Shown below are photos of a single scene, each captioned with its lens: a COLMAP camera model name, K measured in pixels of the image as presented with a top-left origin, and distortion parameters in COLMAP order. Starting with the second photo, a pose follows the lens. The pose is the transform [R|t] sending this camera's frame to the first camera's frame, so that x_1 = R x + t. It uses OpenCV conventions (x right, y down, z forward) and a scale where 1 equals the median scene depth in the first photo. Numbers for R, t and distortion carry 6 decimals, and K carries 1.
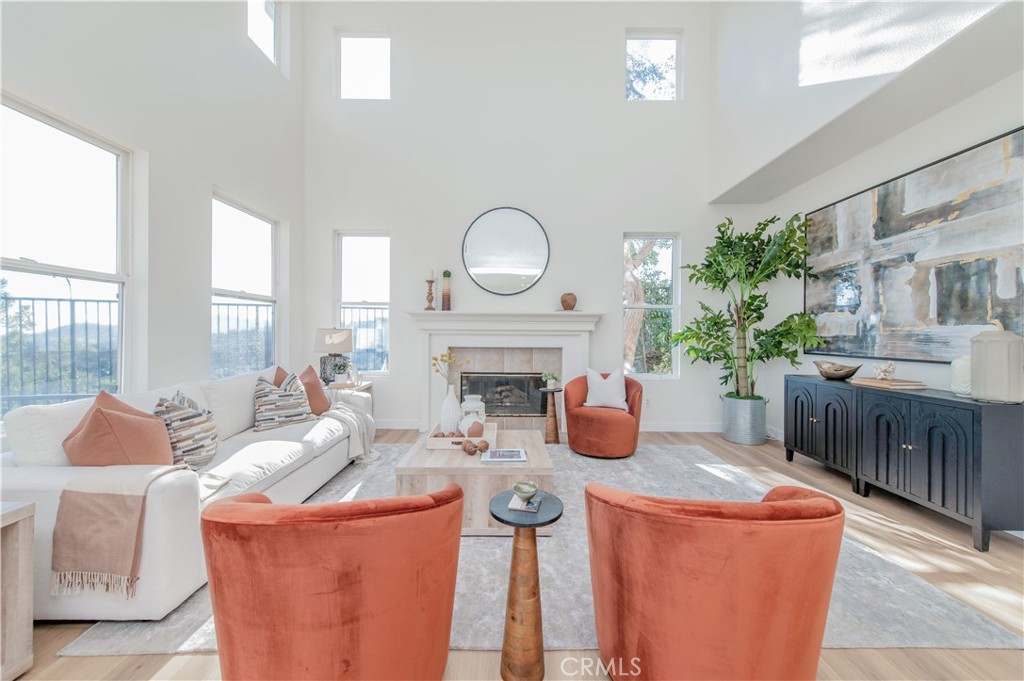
lens RADIAL K [[403.2, 0, 518.6], [0, 403.2, 334.7], [0, 0, 1]] dist [0.009414, -0.002506]
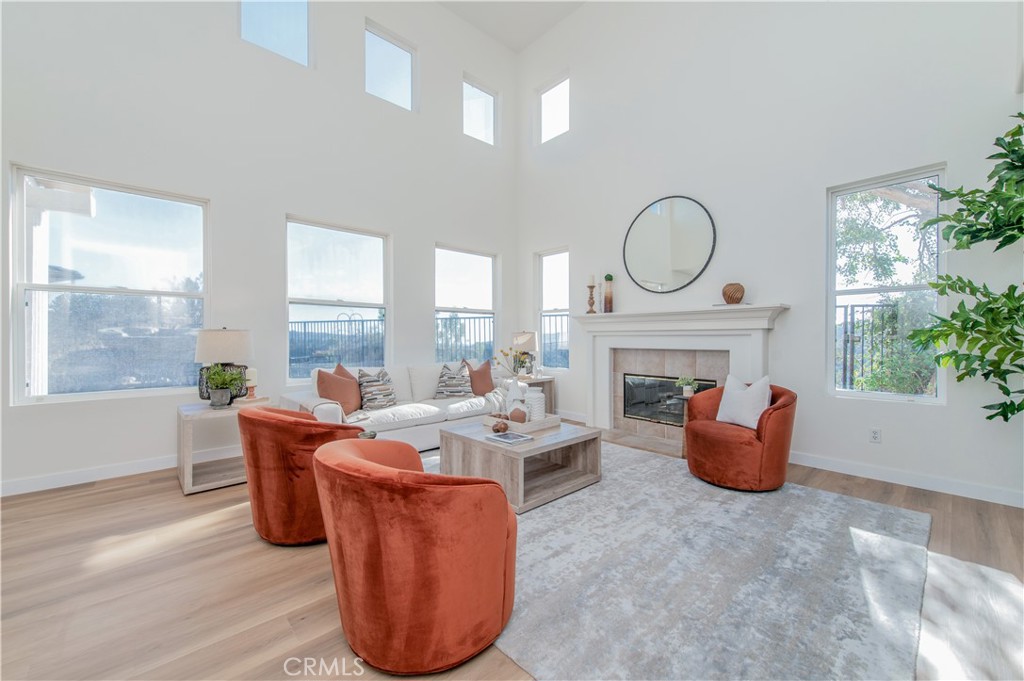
lens RADIAL K [[403.2, 0, 511.7], [0, 403.2, 340.6], [0, 0, 1]] dist [0.009414, -0.002506]
pose [[0.671221, -0.005409, -0.741237, 0.427799], [0.002659, 0.999985, -0.004889, 0.016007], [0.741252, 0.001311, 0.671225, 0.121957]]
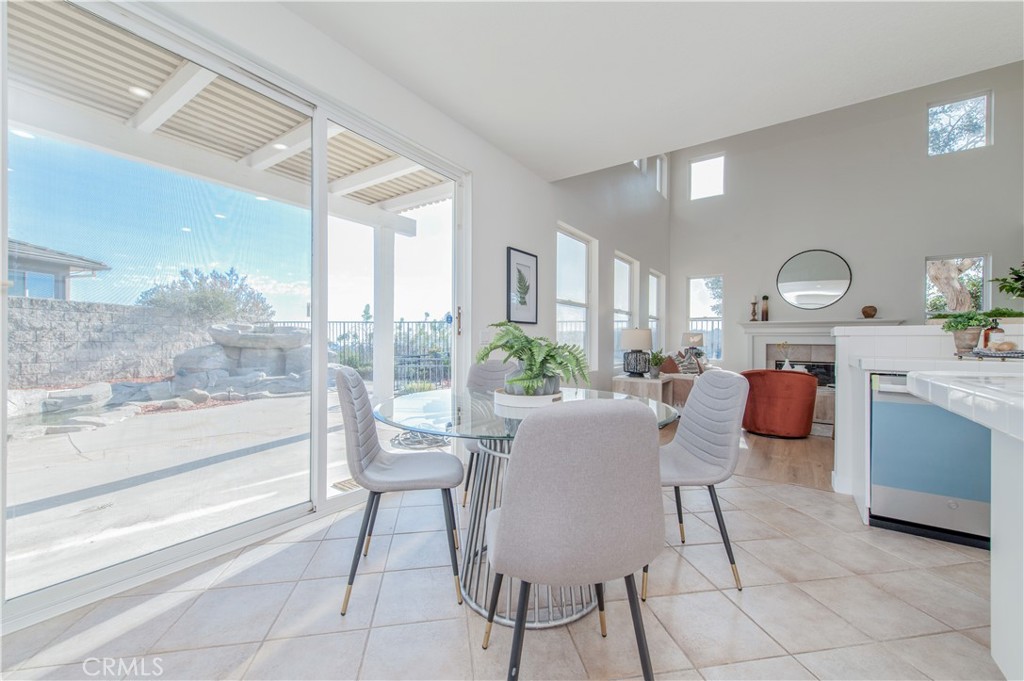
lens RADIAL K [[403.2, 0, 505.5], [0, 403.2, 341.1], [0, 0, 1]] dist [0.009414, -0.002506]
pose [[0.808961, -0.002753, -0.587856, -0.071079], [-0.002799, 0.999960, -0.008536, 0.035759], [0.587856, 0.008550, 0.808921, -0.890173]]
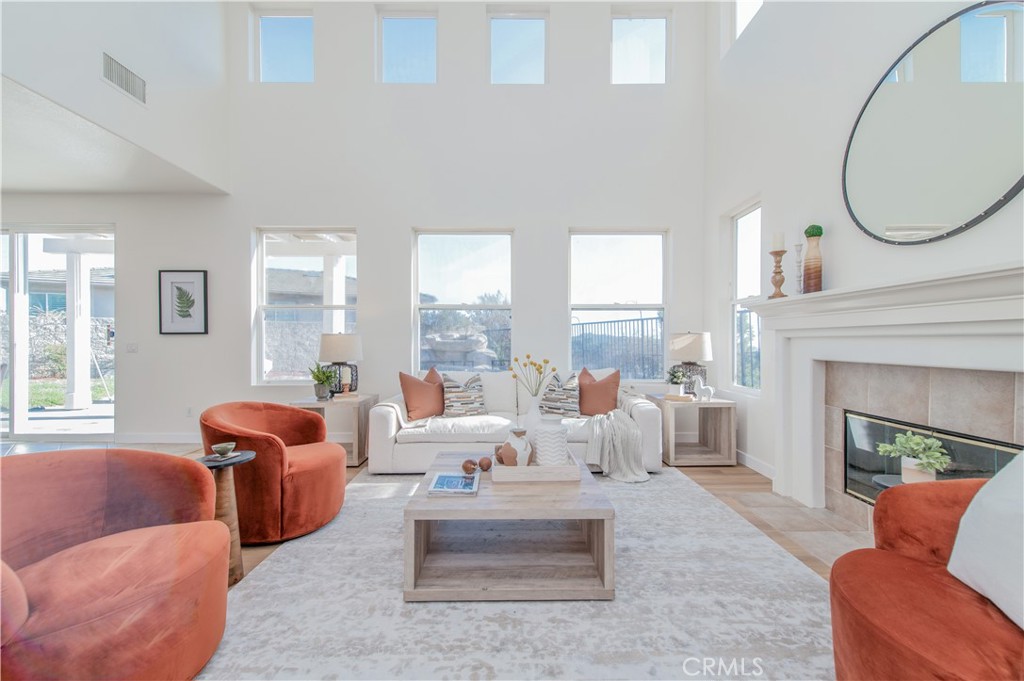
lens RADIAL K [[403.2, 0, 511.7], [0, 403.2, 342.2], [0, 0, 1]] dist [0.009414, -0.002506]
pose [[-0.009975, -0.005635, -0.999934, 0.402584], [-0.004862, 0.999973, -0.005587, 0.011156], [0.999938, 0.004806, -0.010002, 0.589140]]
